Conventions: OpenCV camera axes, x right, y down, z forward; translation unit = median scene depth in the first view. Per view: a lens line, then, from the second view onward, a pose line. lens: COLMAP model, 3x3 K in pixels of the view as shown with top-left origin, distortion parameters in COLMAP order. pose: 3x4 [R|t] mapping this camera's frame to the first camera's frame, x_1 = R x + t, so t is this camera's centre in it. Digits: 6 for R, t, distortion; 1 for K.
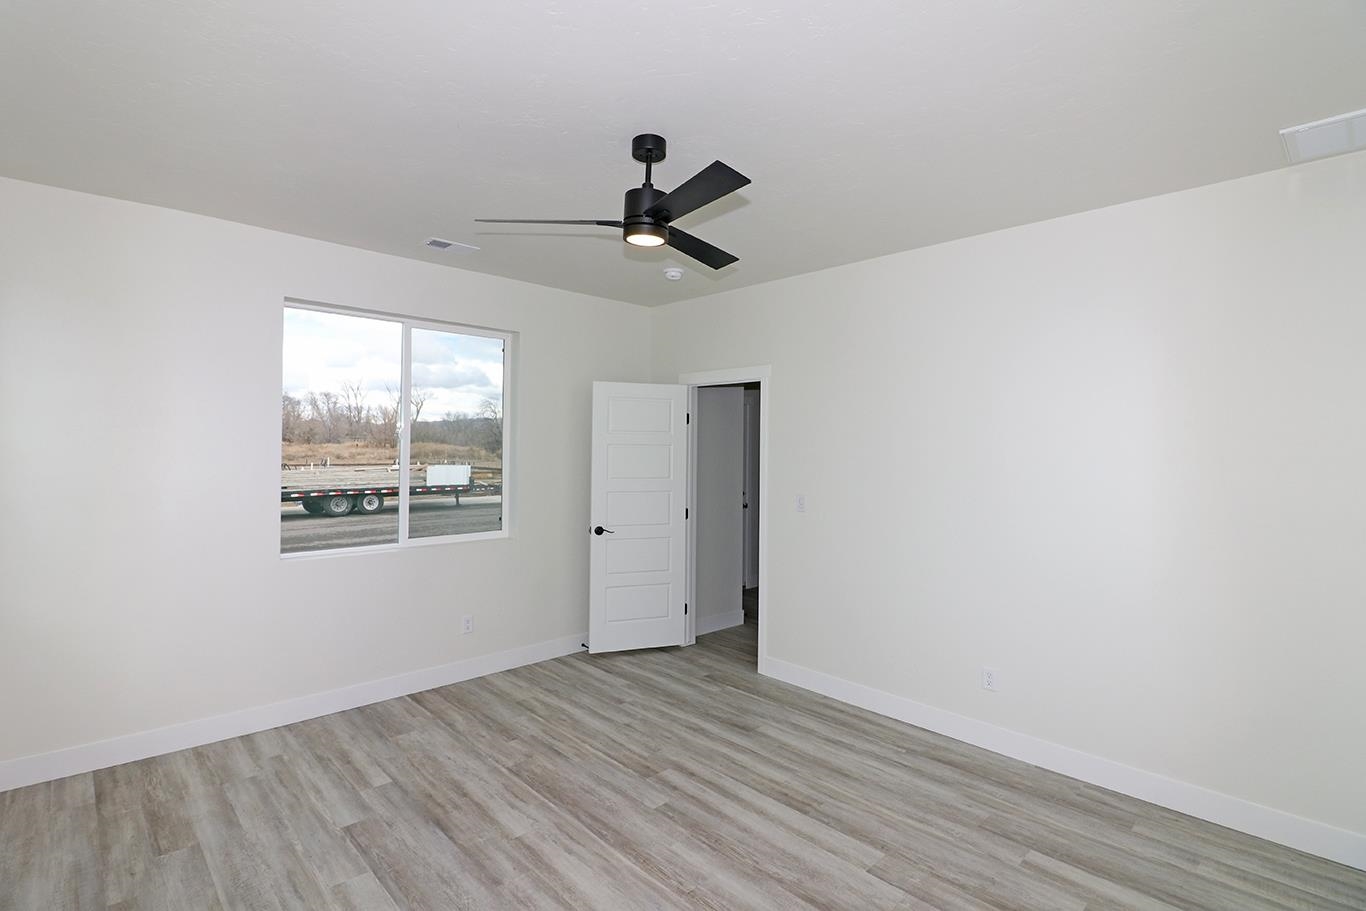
lens RADIAL K [[626.9, 0, 673.6], [0, 626.9, 441.2], [0, 0, 1]] dist [-0.001308, -0.011174]
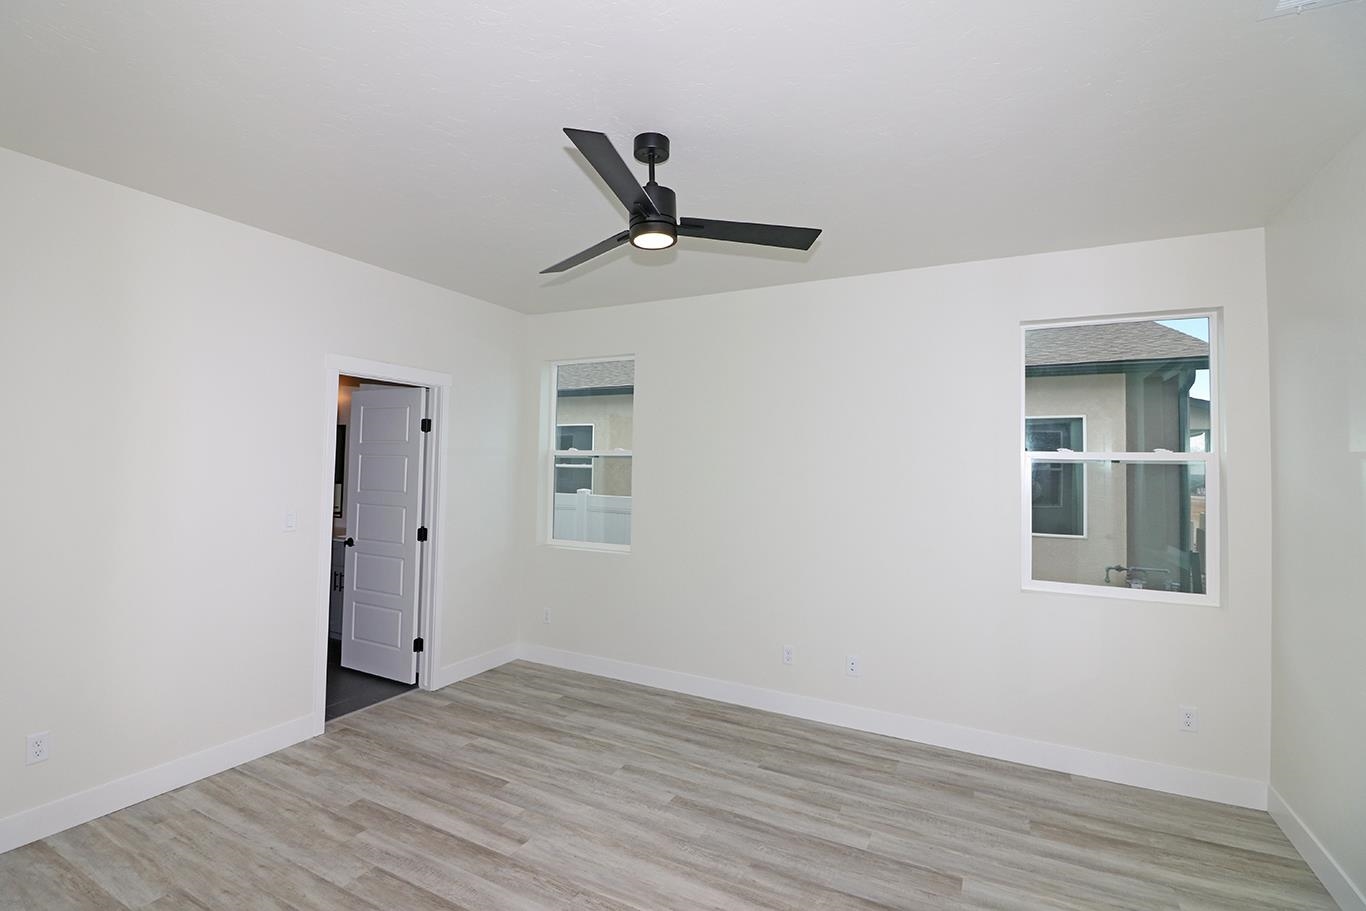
lens RADIAL K [[626.9, 0, 673.6], [0, 626.9, 441.2], [0, 0, 1]] dist [-0.001308, -0.011174]
pose [[-0.944364, -0.044381, -0.325895, 0.222111], [-0.028756, 0.998201, -0.052608, 0.030094], [0.327643, -0.040309, -0.943941, 1.879096]]
